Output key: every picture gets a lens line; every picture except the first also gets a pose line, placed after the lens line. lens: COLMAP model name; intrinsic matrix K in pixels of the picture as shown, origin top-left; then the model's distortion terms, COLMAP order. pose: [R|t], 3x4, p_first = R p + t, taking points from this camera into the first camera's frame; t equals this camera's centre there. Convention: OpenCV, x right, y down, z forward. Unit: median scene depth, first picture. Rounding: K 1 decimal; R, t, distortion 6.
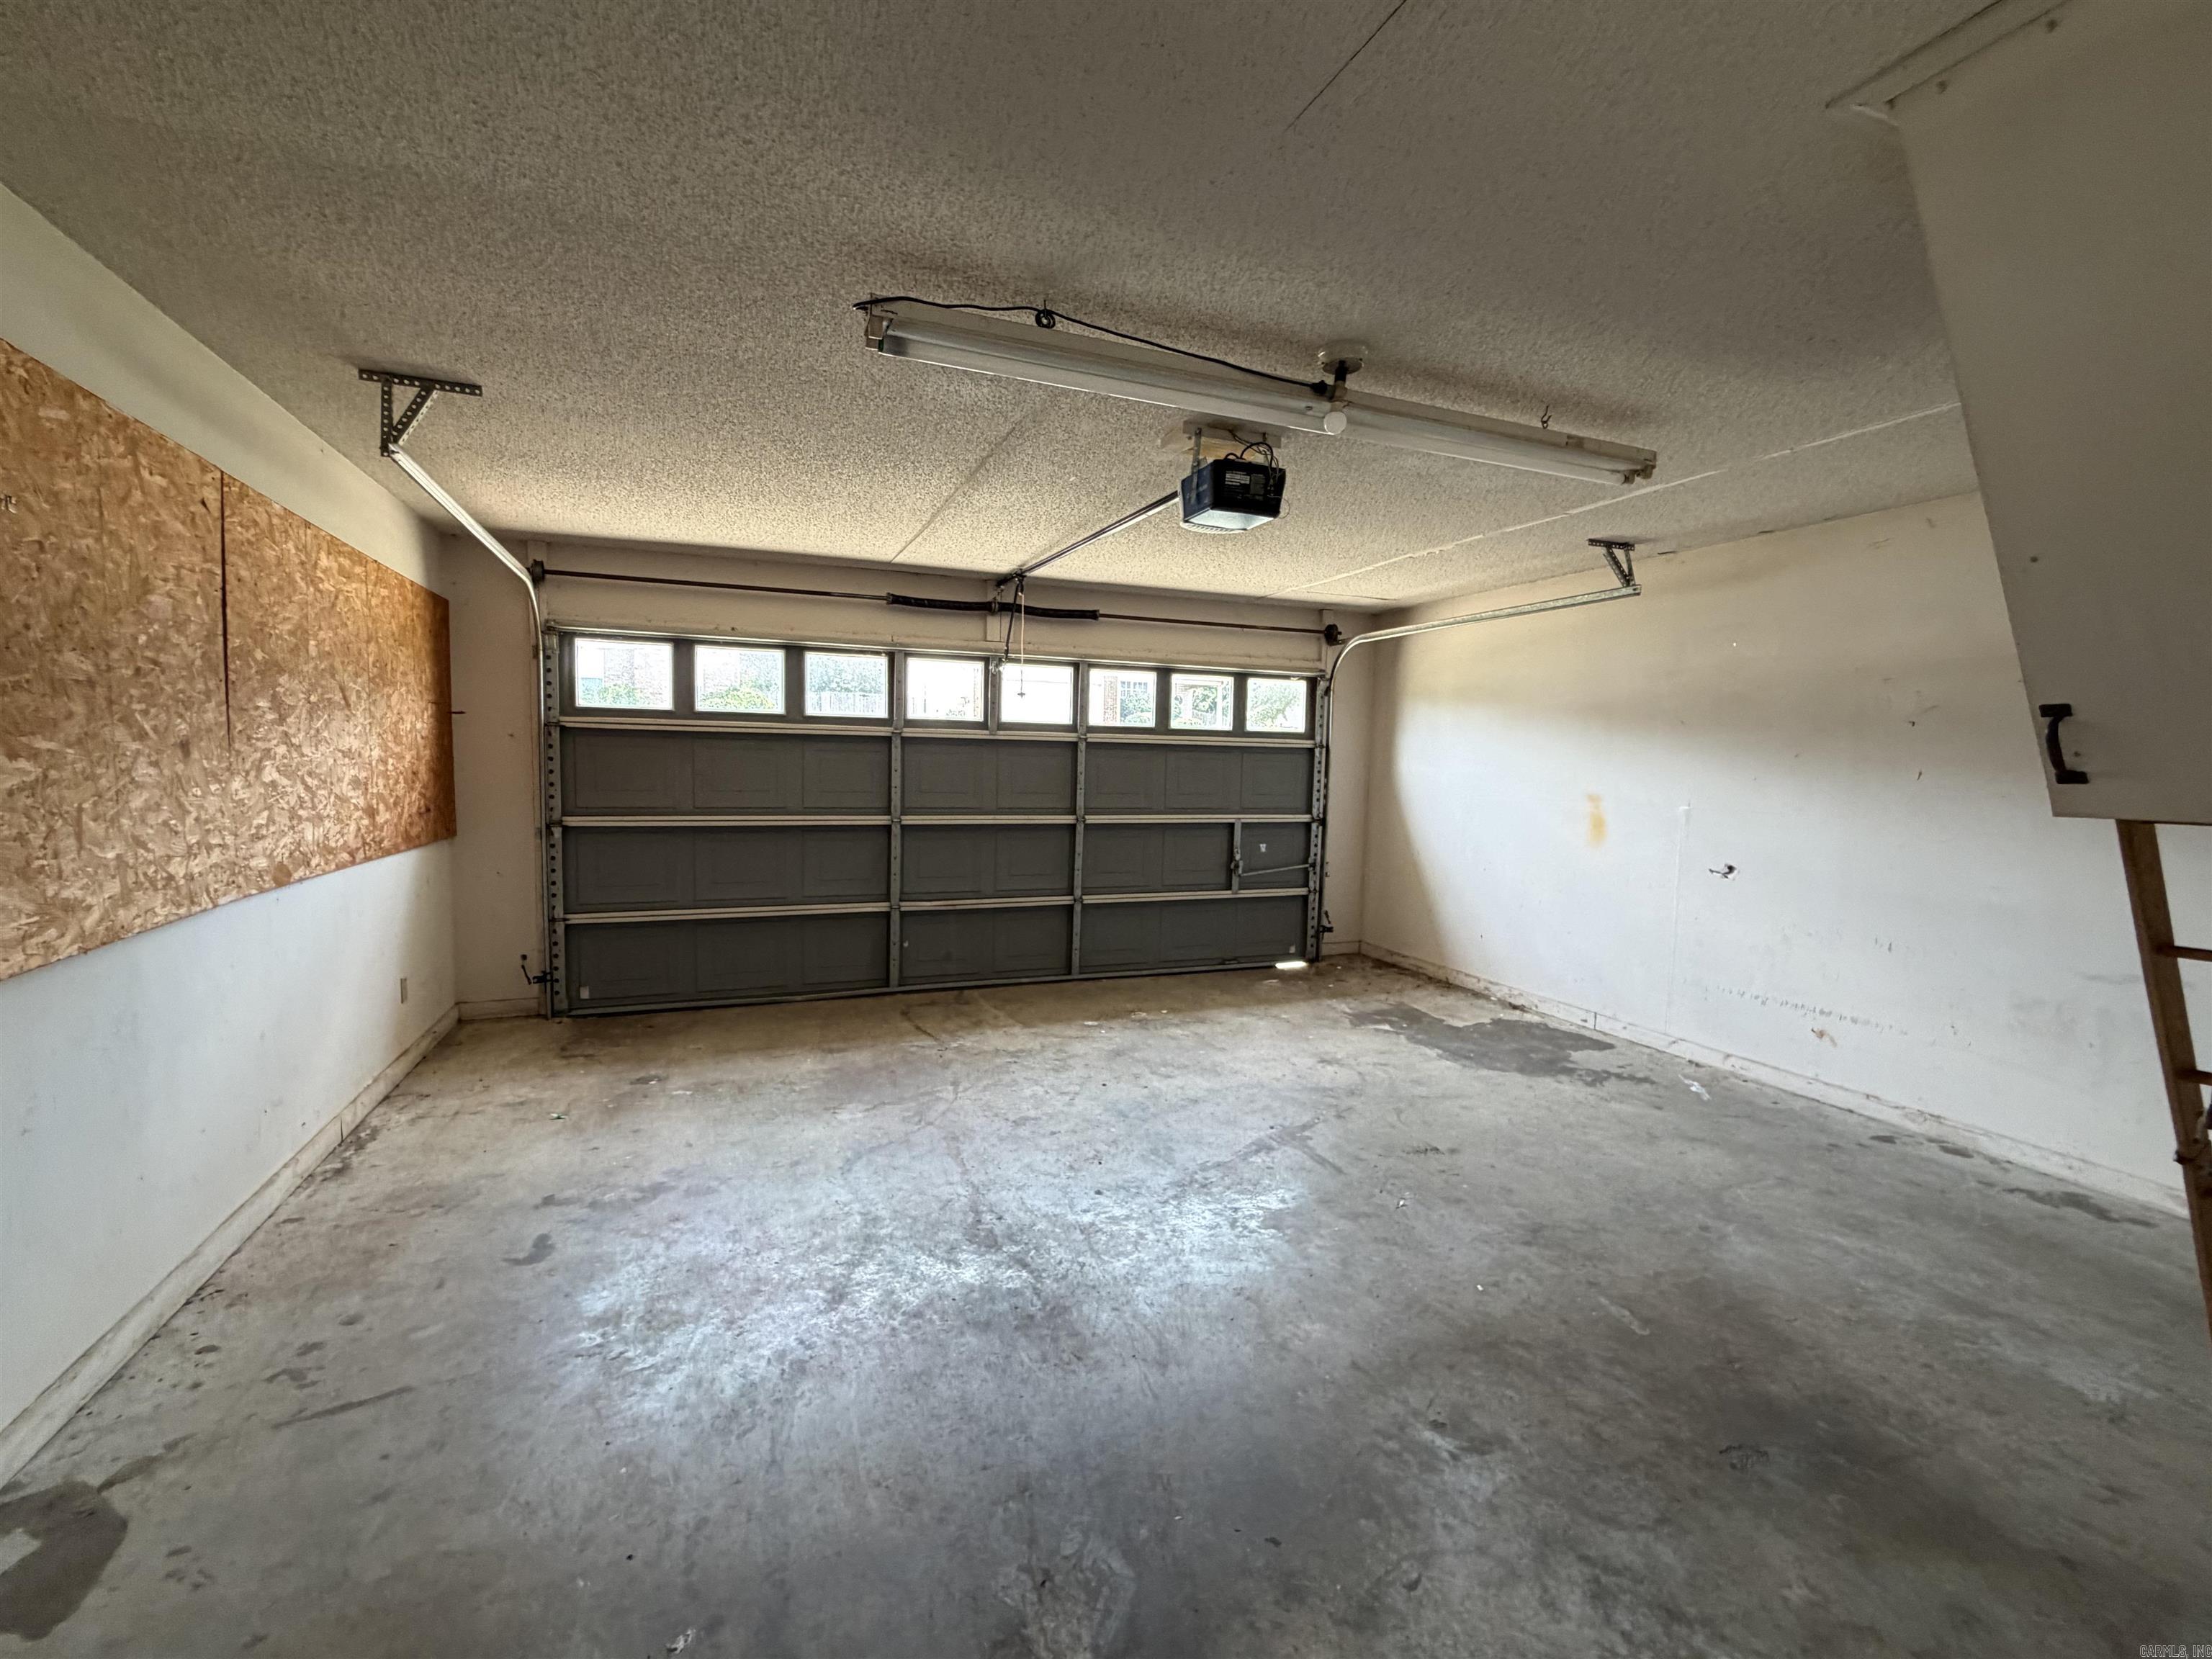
lens RADIAL K [[952.5, 0, 1108.7], [0, 952.5, 830.4], [0, 0, 1]] dist [0.000362, 0.000397]
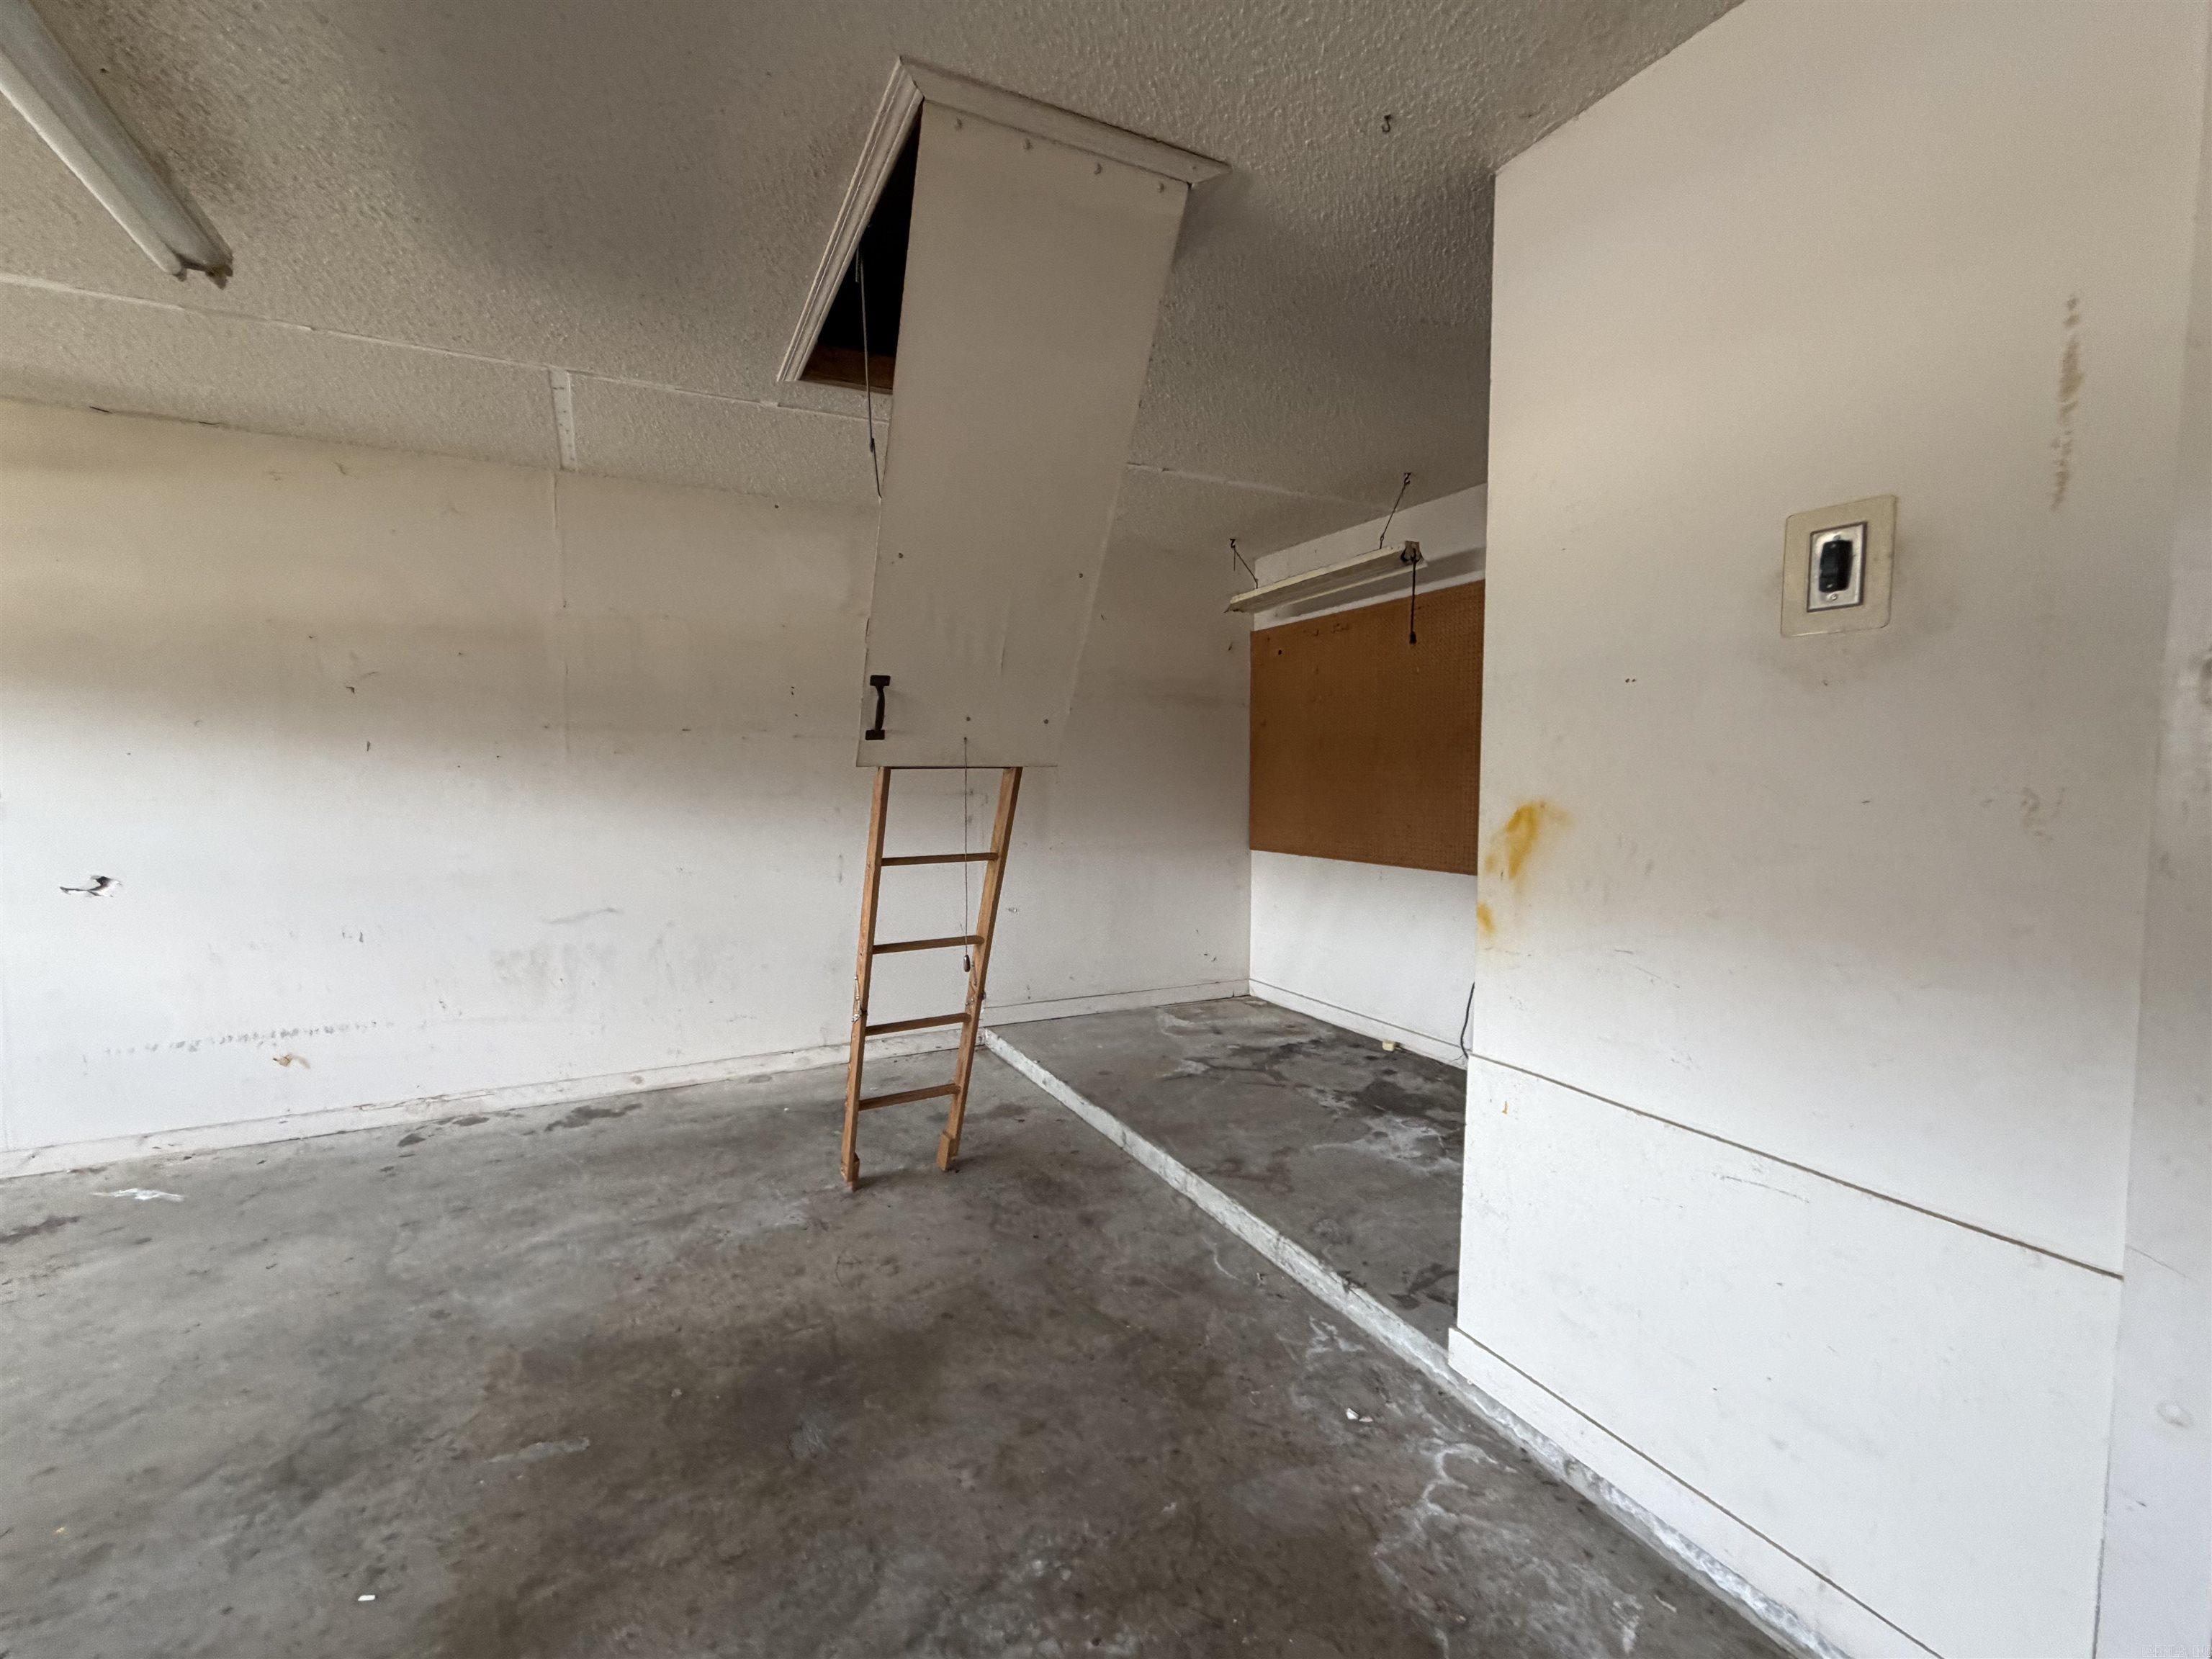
lens RADIAL K [[952.5, 0, 1108.7], [0, 952.5, 830.4], [0, 0, 1]] dist [0.000362, 0.000397]
pose [[-0.086512, -0.084830, 0.992633, -0.142150], [0.071761, 0.993249, 0.091136, -0.010593], [-0.993663, 0.079116, -0.079841, 0.397198]]
